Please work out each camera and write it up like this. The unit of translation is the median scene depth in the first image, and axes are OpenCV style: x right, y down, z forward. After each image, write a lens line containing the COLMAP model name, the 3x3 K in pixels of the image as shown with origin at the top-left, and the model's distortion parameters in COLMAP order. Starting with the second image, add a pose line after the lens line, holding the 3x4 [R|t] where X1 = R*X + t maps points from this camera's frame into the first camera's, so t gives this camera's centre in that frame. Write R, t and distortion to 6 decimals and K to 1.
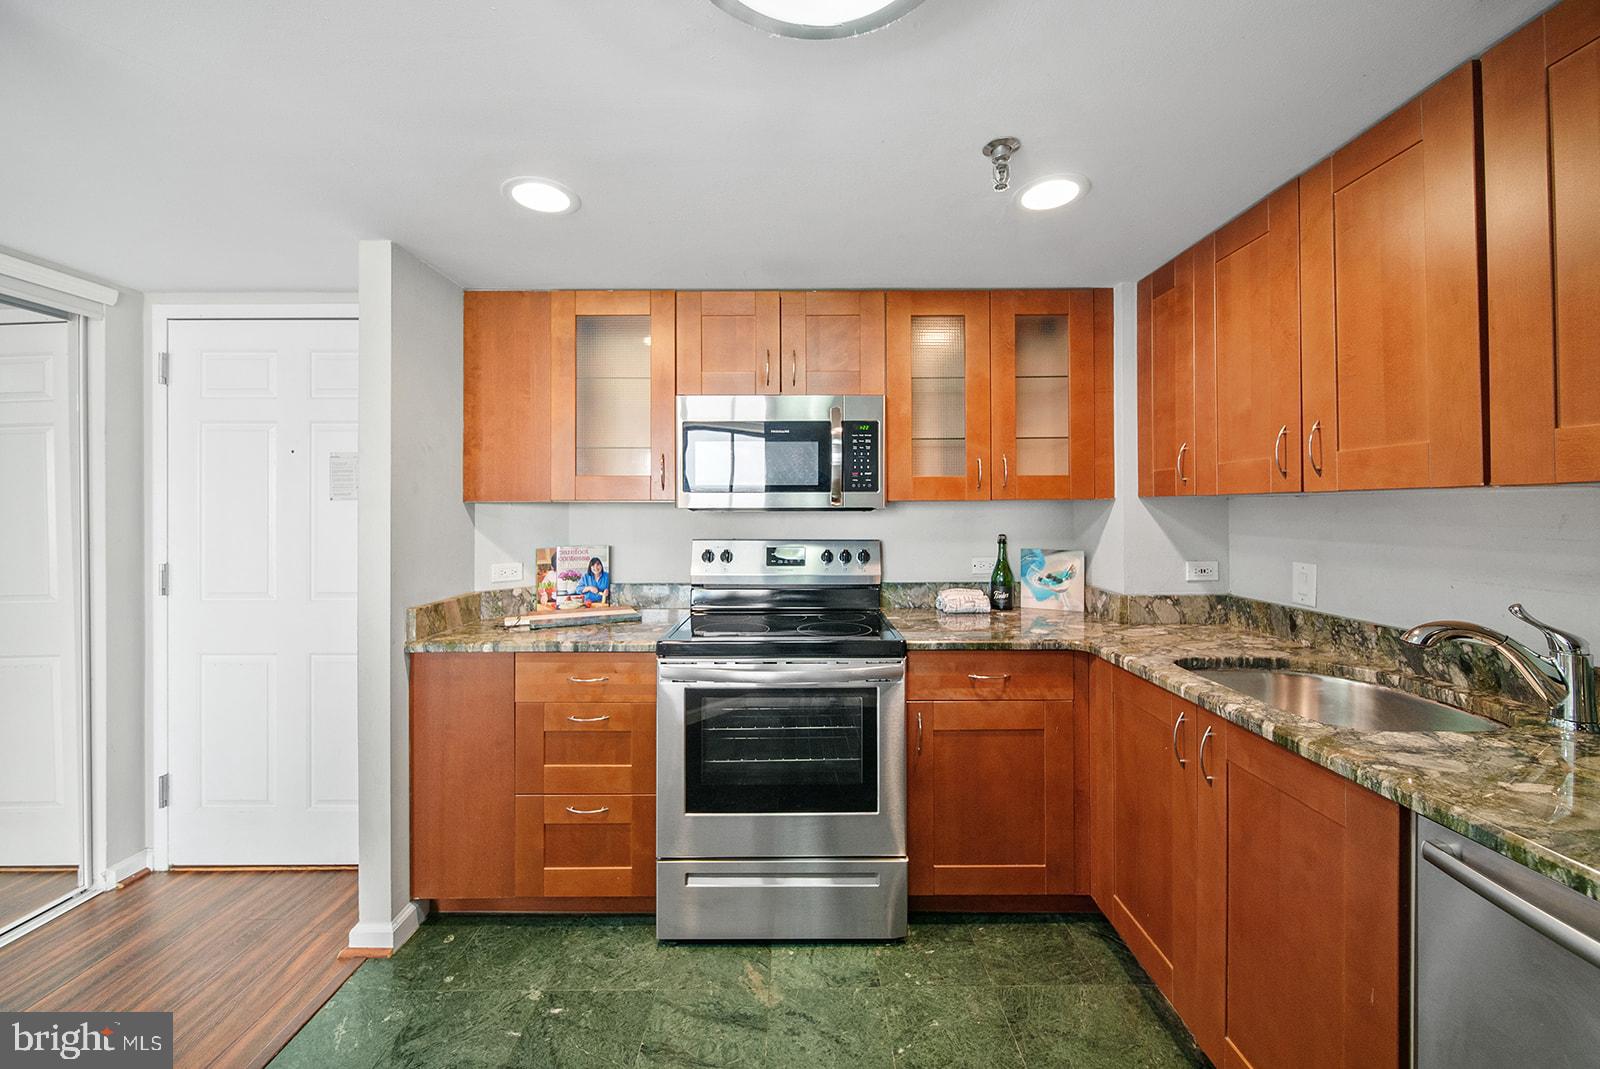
lens RADIAL K [[582.9, 0, 803.9], [0, 582.9, 511.4], [0, 0, 1]] dist [-0.003657, 0.000074]
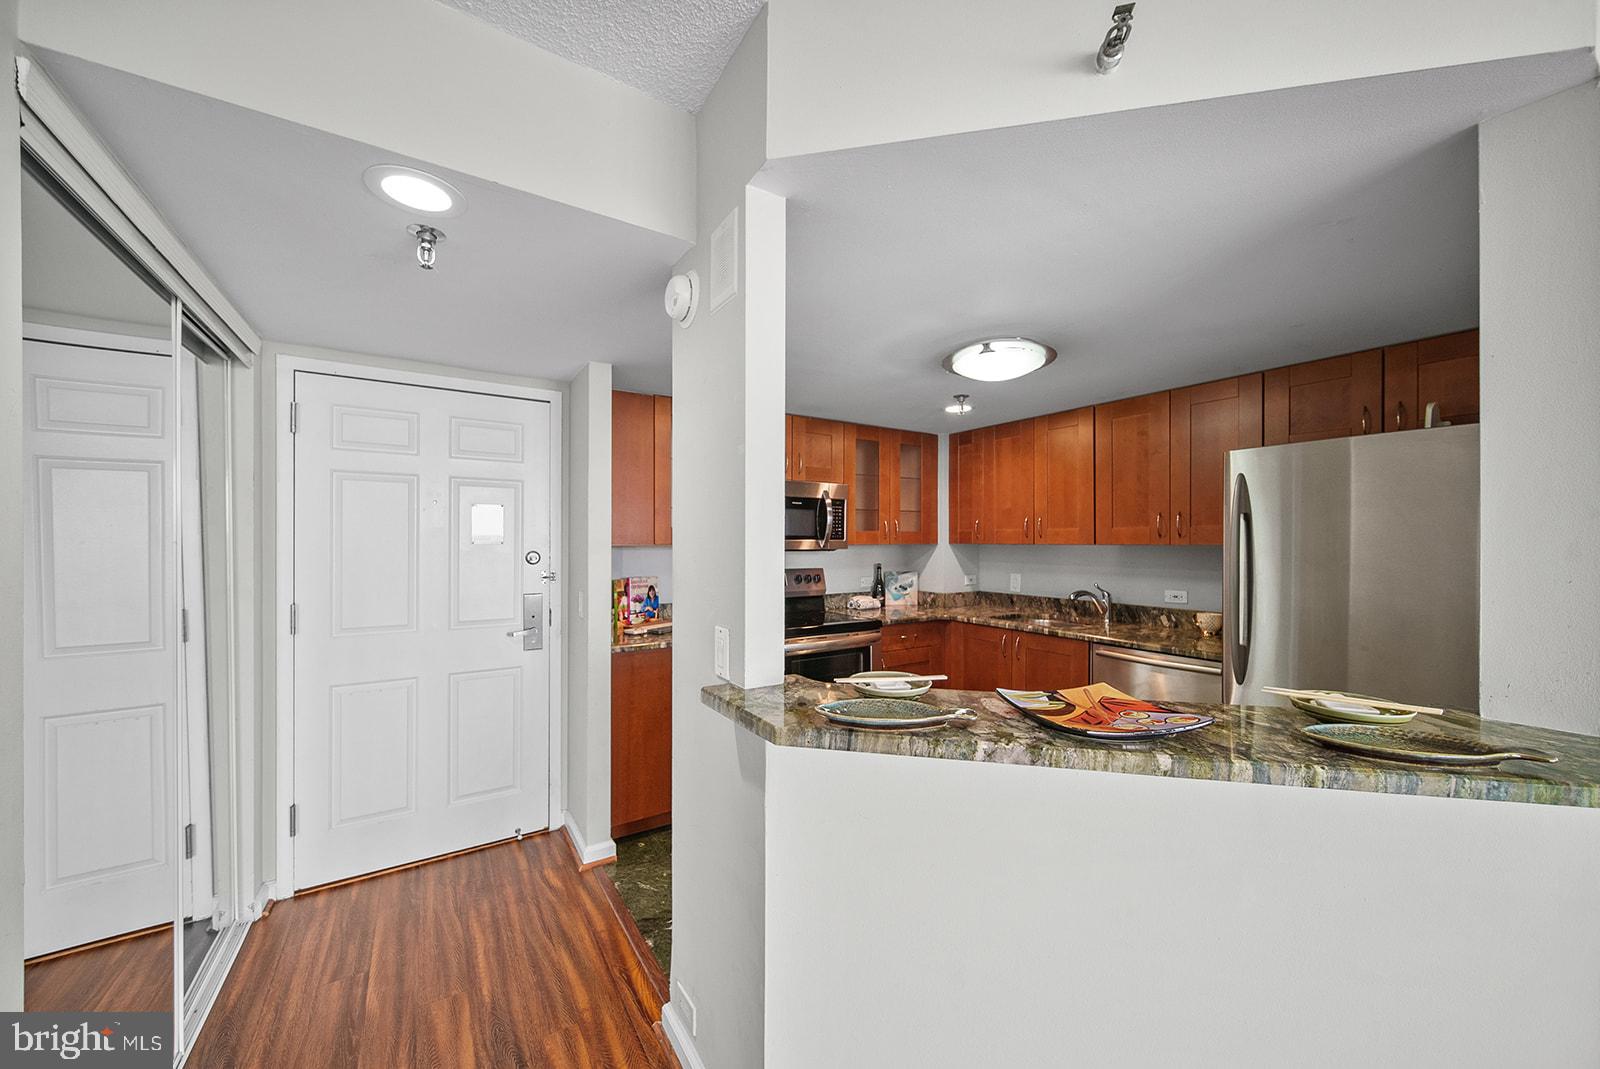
lens RADIAL K [[582.9, 0, 803.8], [0, 582.9, 544.4], [0, 0, 1]] dist [-0.003657, 0.000074]
pose [[0.840749, 0.000720, 0.541425, -1.007604], [-0.002769, 0.999992, 0.002970, -0.028059], [-0.541419, -0.003996, 0.840744, -0.433377]]
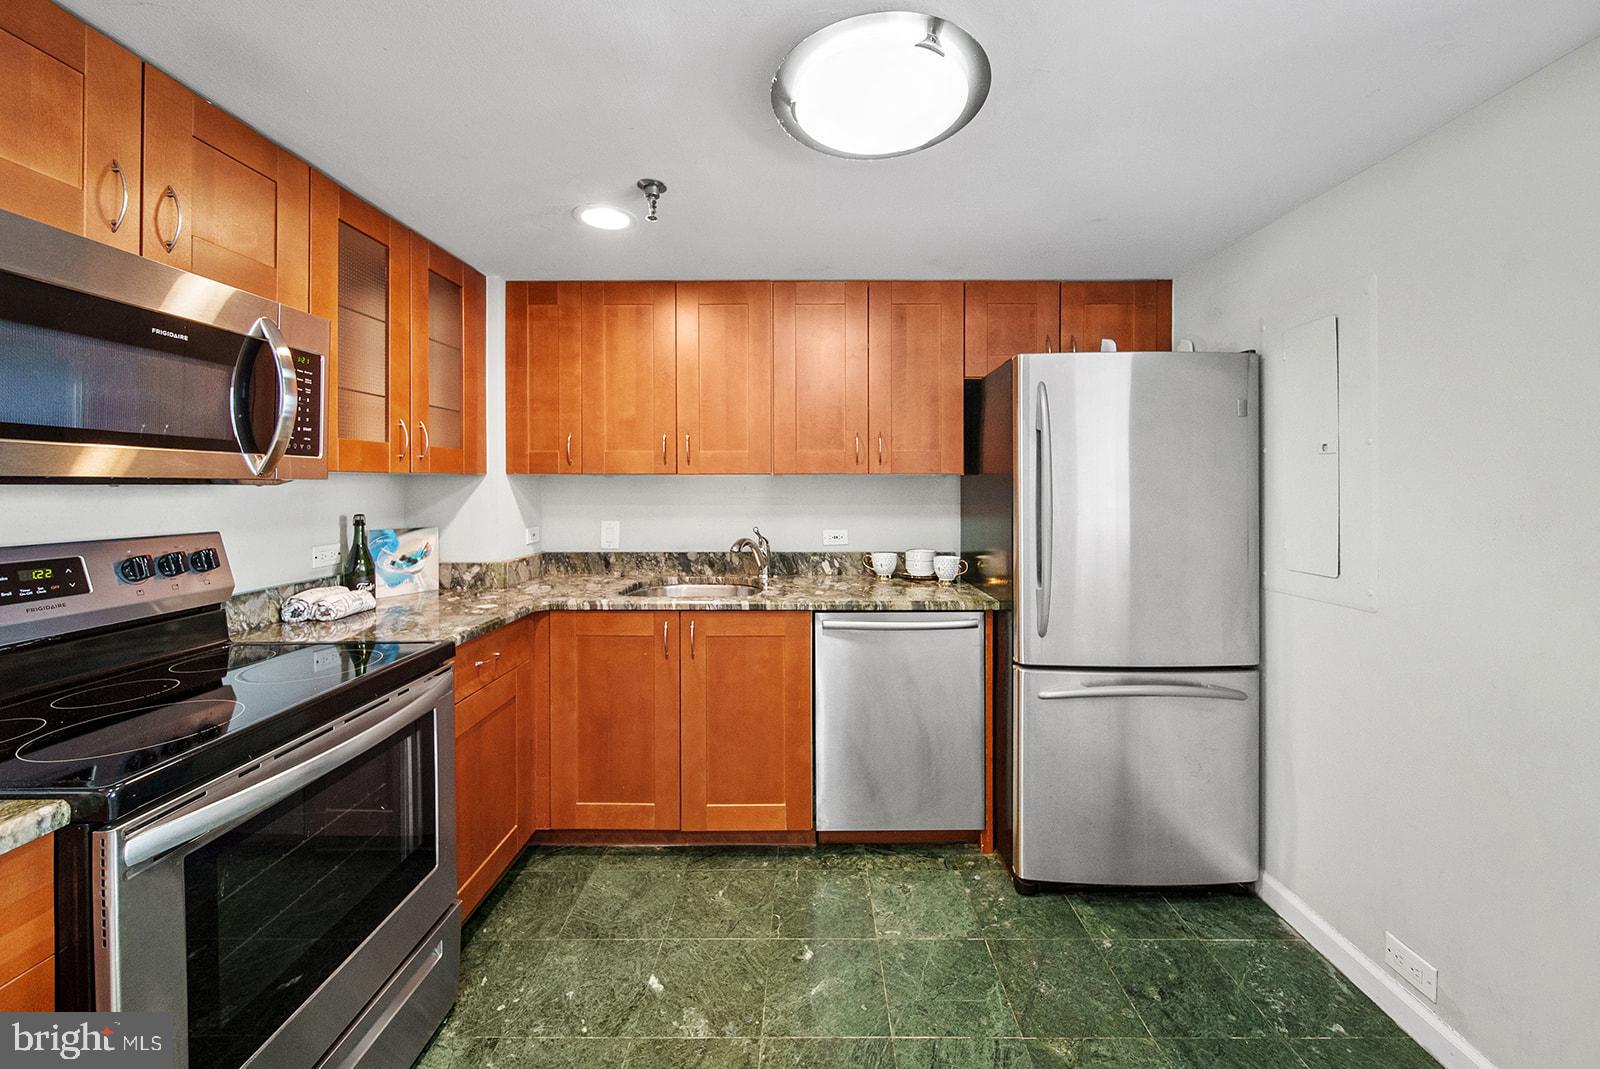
lens RADIAL K [[595.5, 0, 809.5], [0, 595.5, 490.2], [0, 0, 1]] dist [-0.005226, 0.000829]
pose [[0.015123, -0.005513, 0.999870, -0.624180], [0.002838, 0.999981, 0.005471, 0.003764], [-0.999882, 0.002755, 0.015138, 0.448890]]
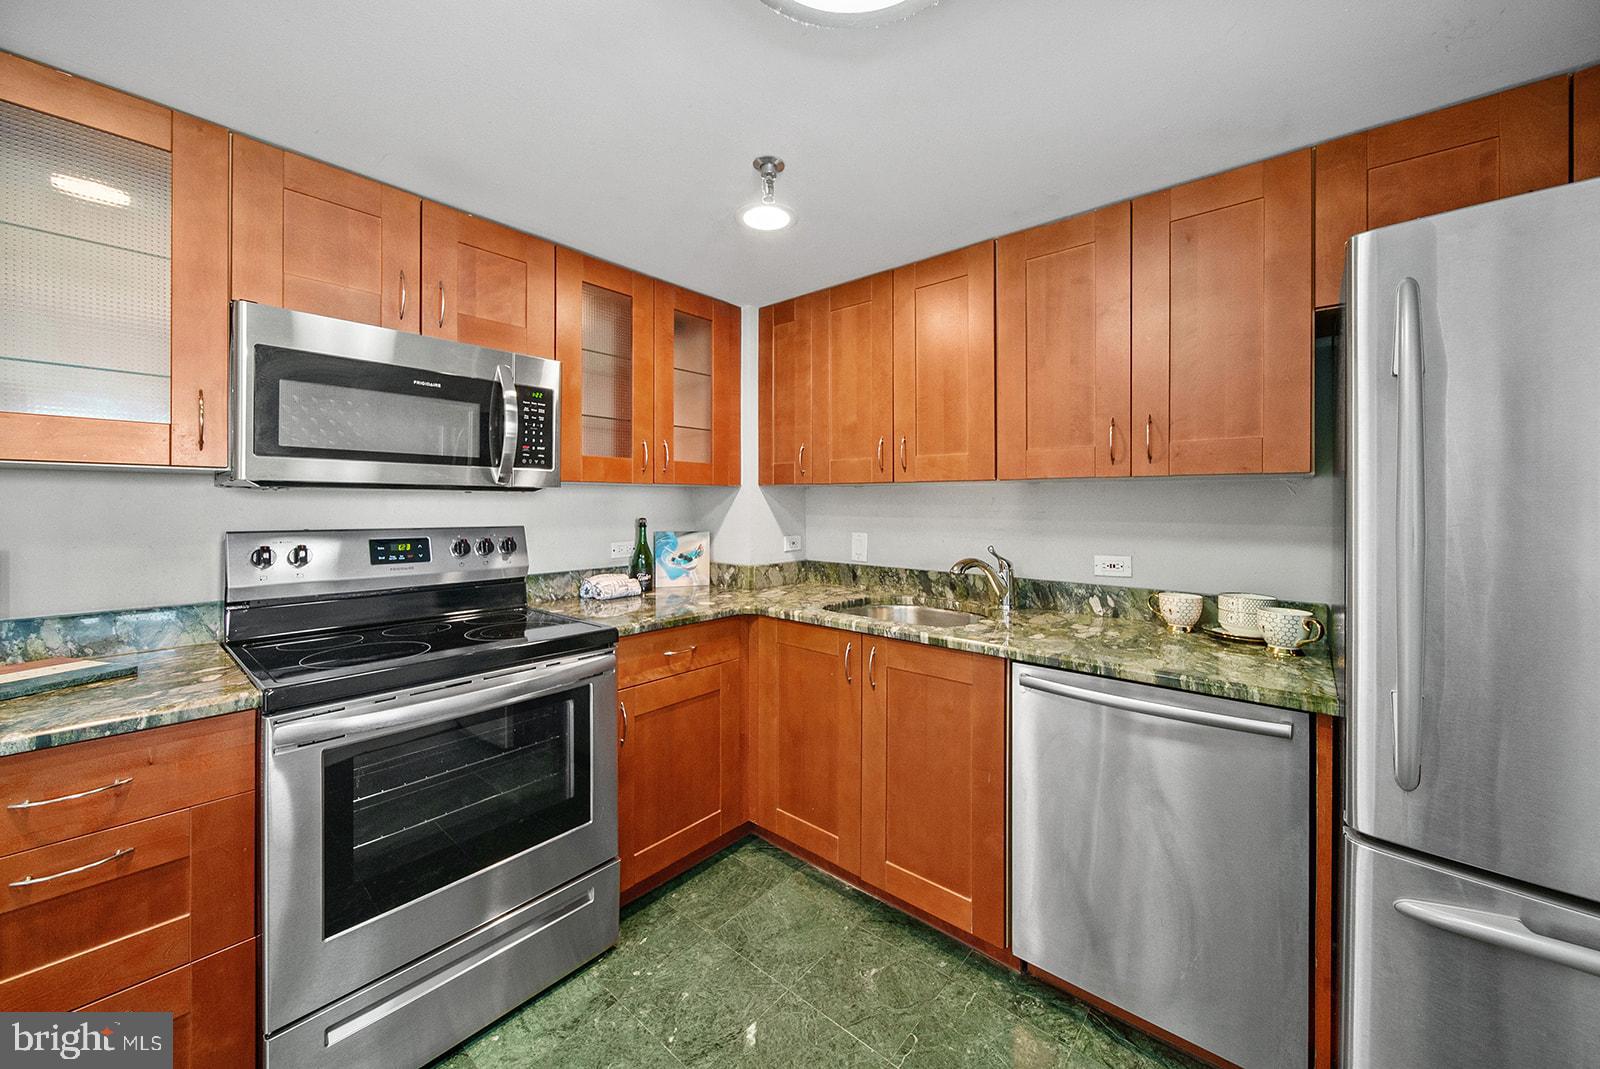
lens RADIAL K [[582.9, 0, 803.8], [0, 582.9, 507.8], [0, 0, 1]] dist [-0.003657, 0.000074]
pose [[0.653097, -0.000041, 0.757274, -0.321472], [-0.004228, 0.999984, 0.003700, 0.020901], [-0.757262, -0.005618, 0.653087, 0.146854]]
